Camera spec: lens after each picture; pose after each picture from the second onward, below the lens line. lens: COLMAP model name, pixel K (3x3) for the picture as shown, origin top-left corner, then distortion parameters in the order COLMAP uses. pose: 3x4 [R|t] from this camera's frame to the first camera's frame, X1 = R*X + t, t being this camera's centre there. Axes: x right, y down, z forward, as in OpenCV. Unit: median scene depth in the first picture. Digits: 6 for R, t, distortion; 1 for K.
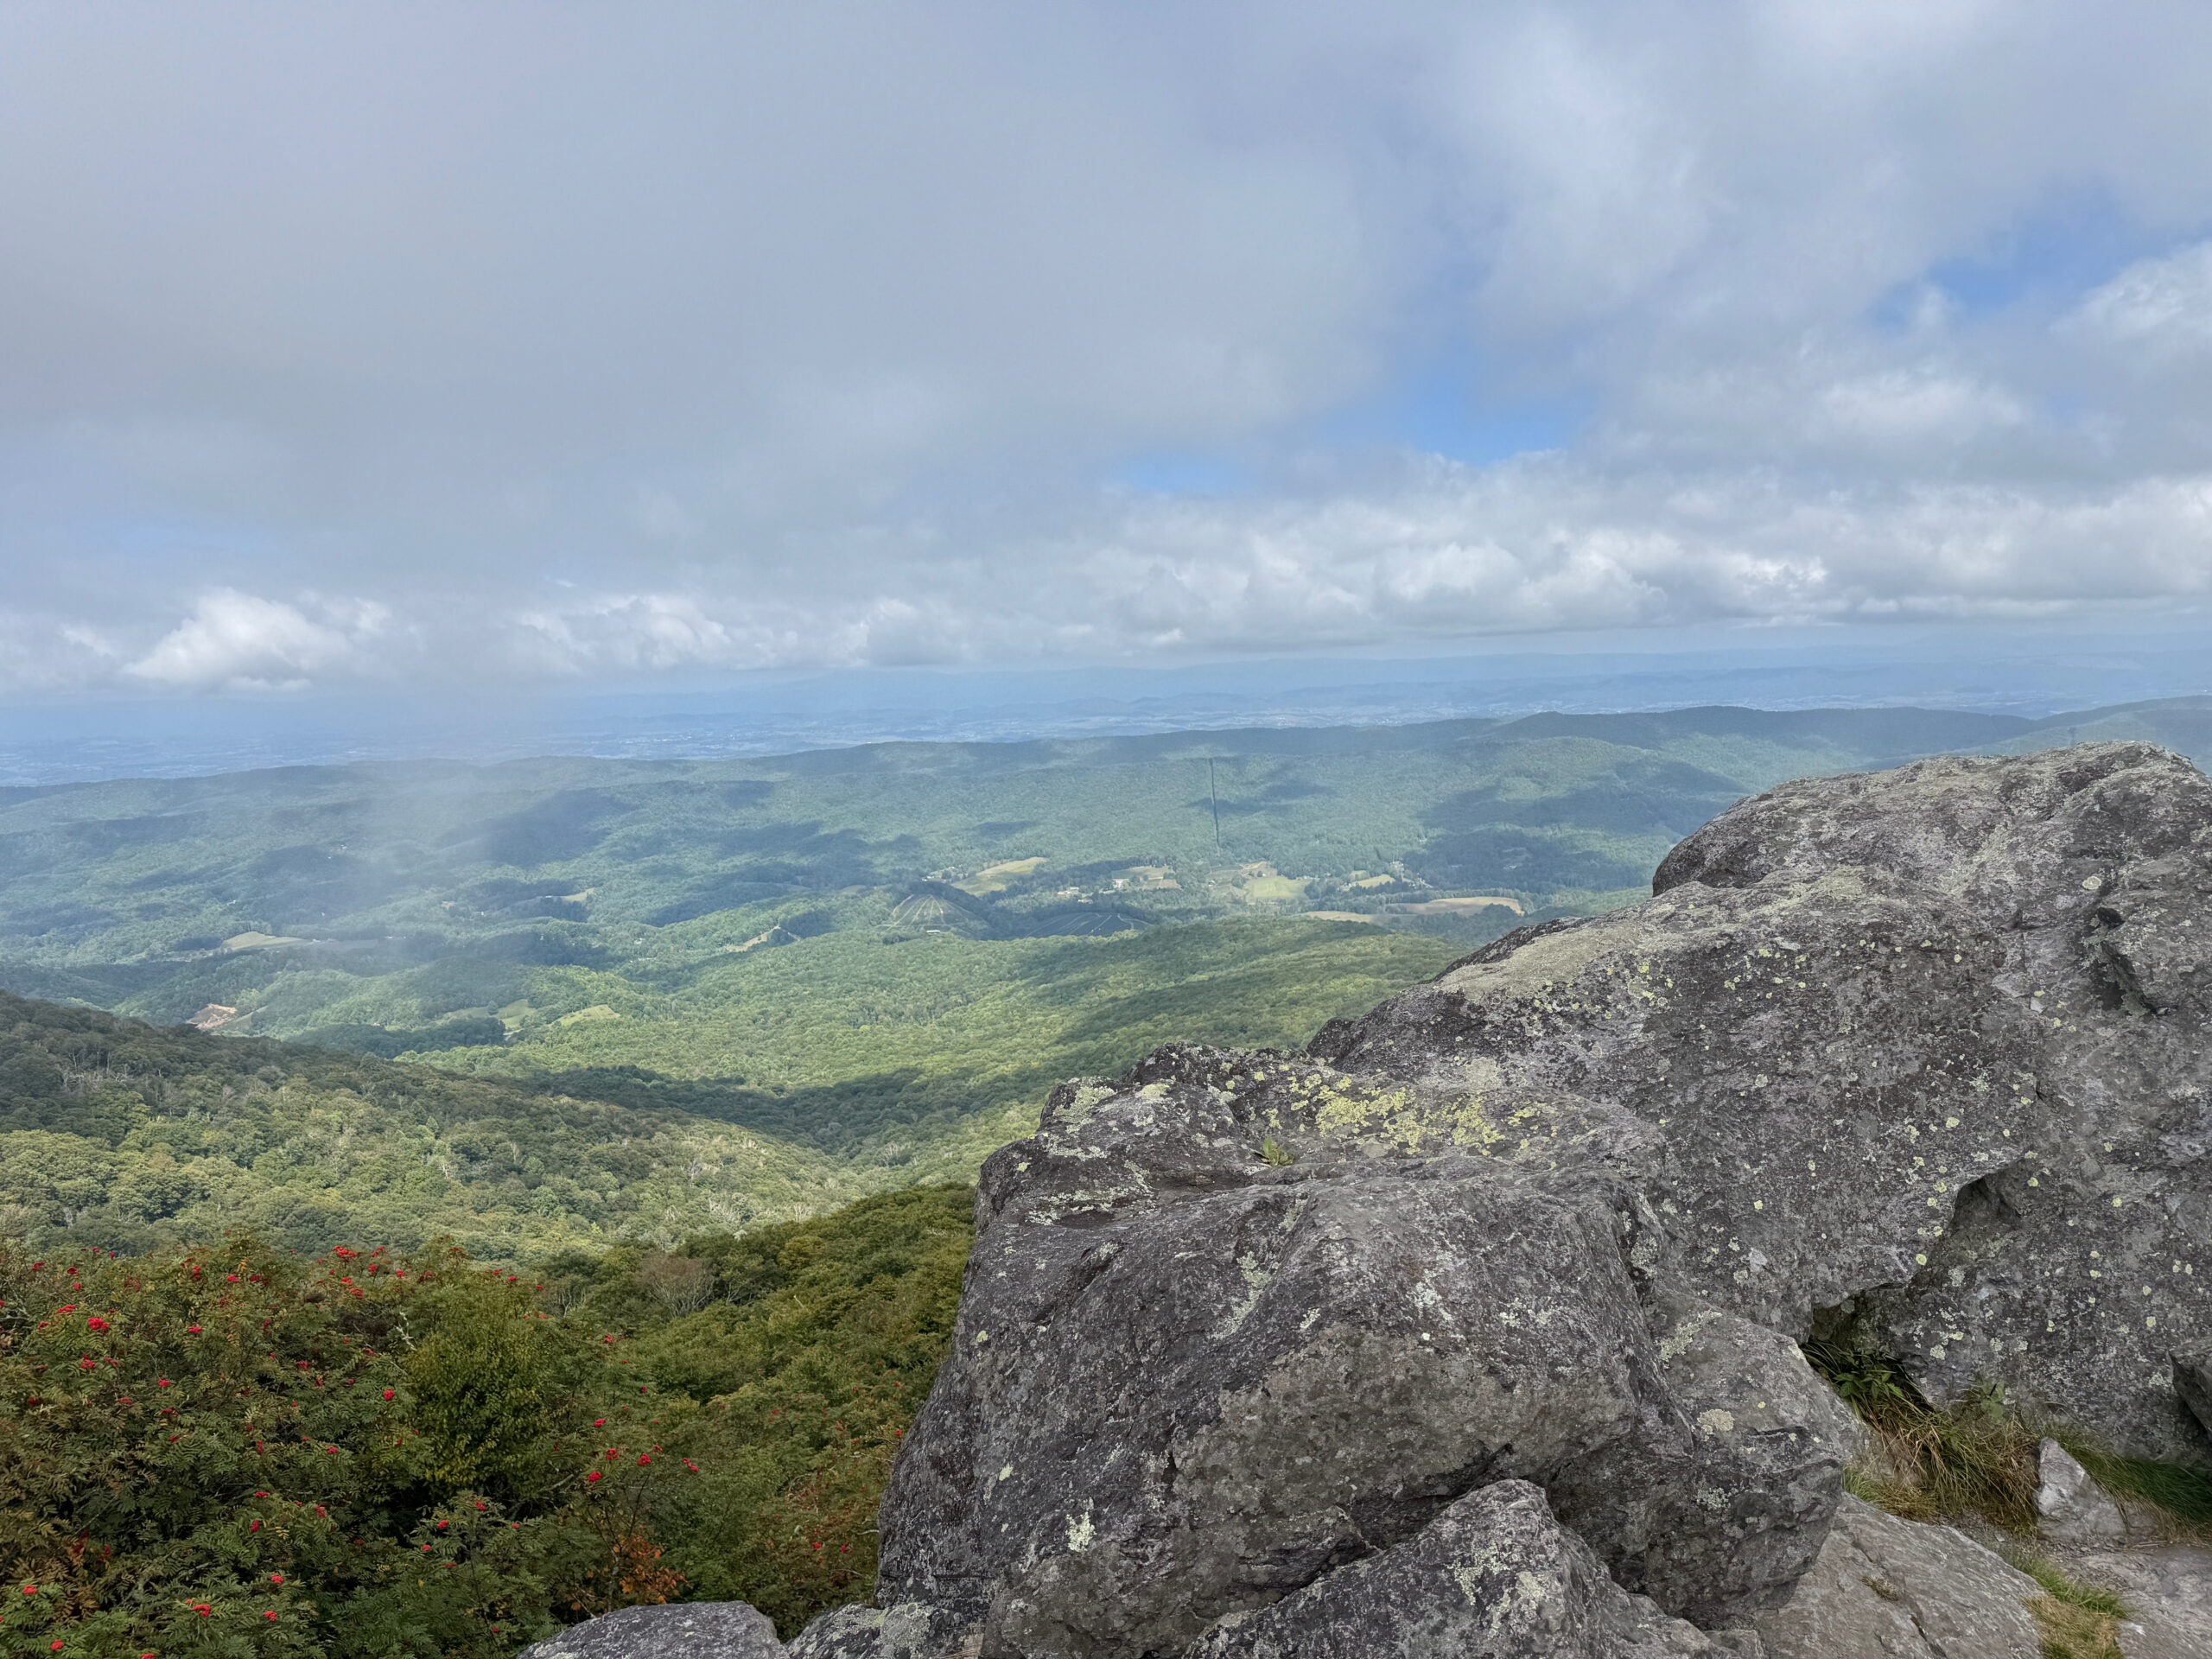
lens RADIAL K [[1534.1, 0, 1107.4], [0, 1534.1, 827.6], [0, 0, 1]] dist [0.048515, -0.004224]
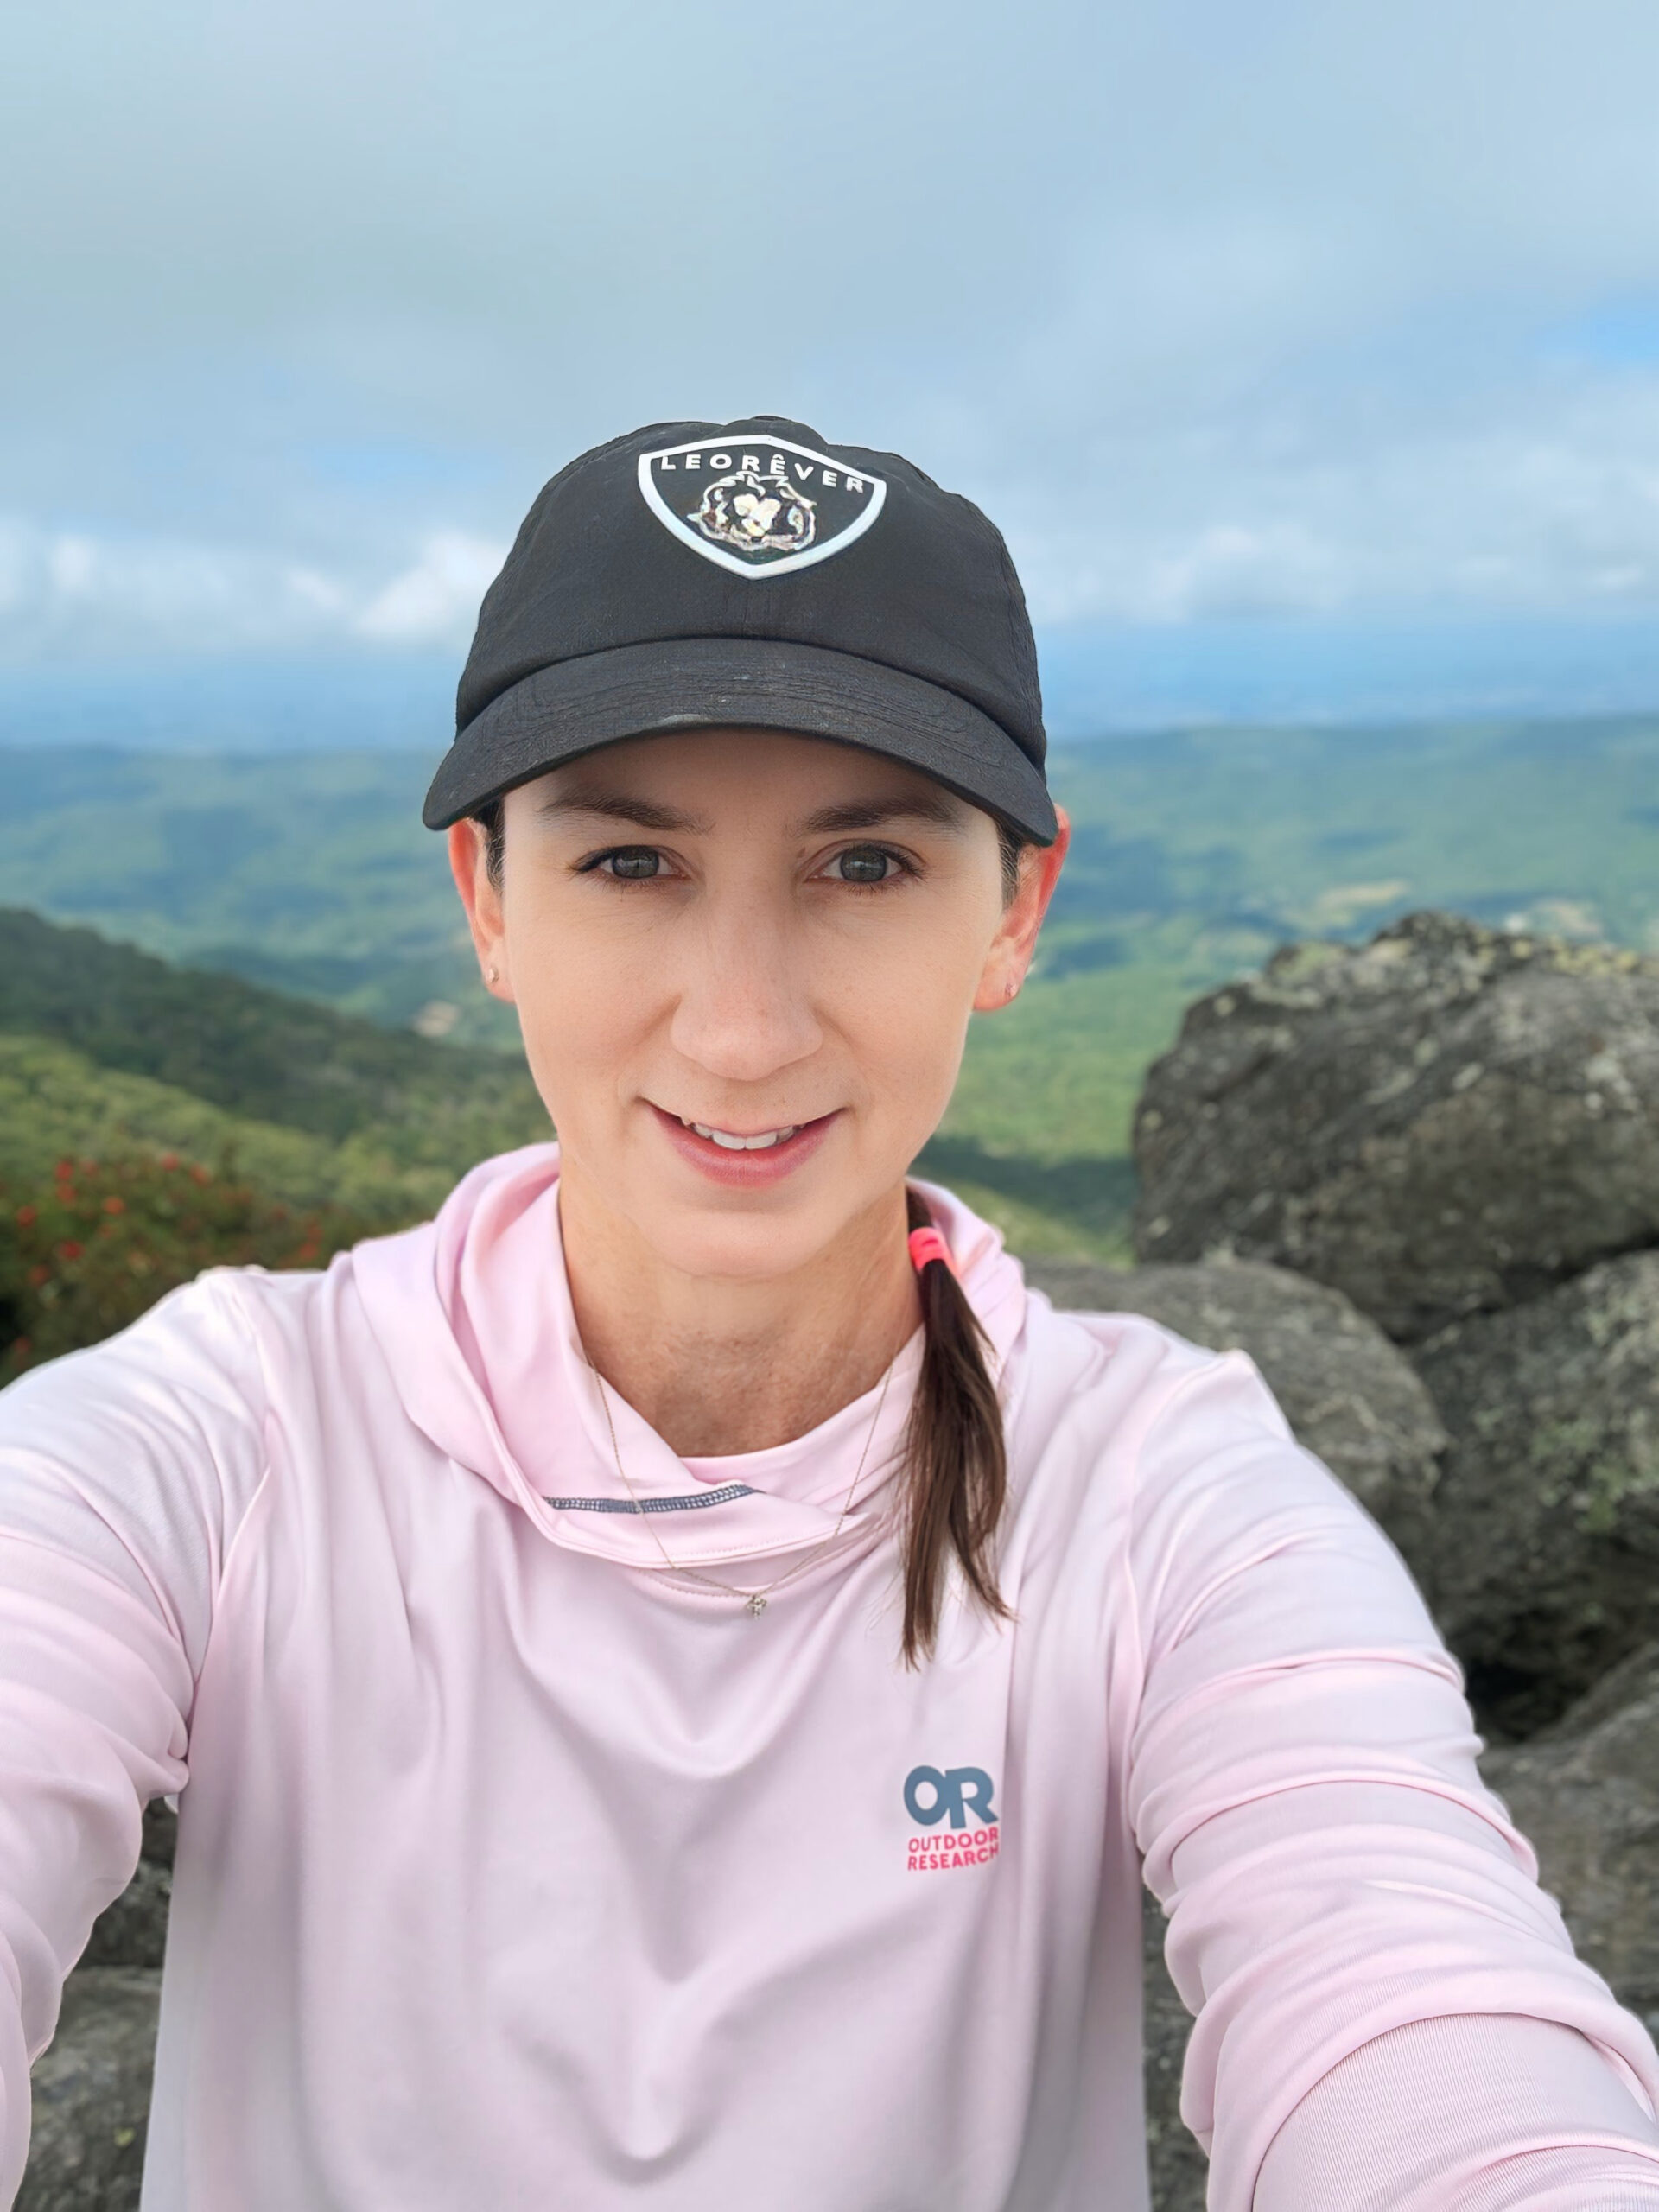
lens RADIAL K [[1969.4, 0, 826.9], [0, 1969.4, 1109.8], [0, 0, 1]] dist [0.057720, -0.027603]
pose [[0.946230, 0.082988, -0.312670, 0.138869], [-0.039330, 0.988877, 0.143441, 0.172914], [0.321096, -0.123431, 0.938969, -0.312552]]
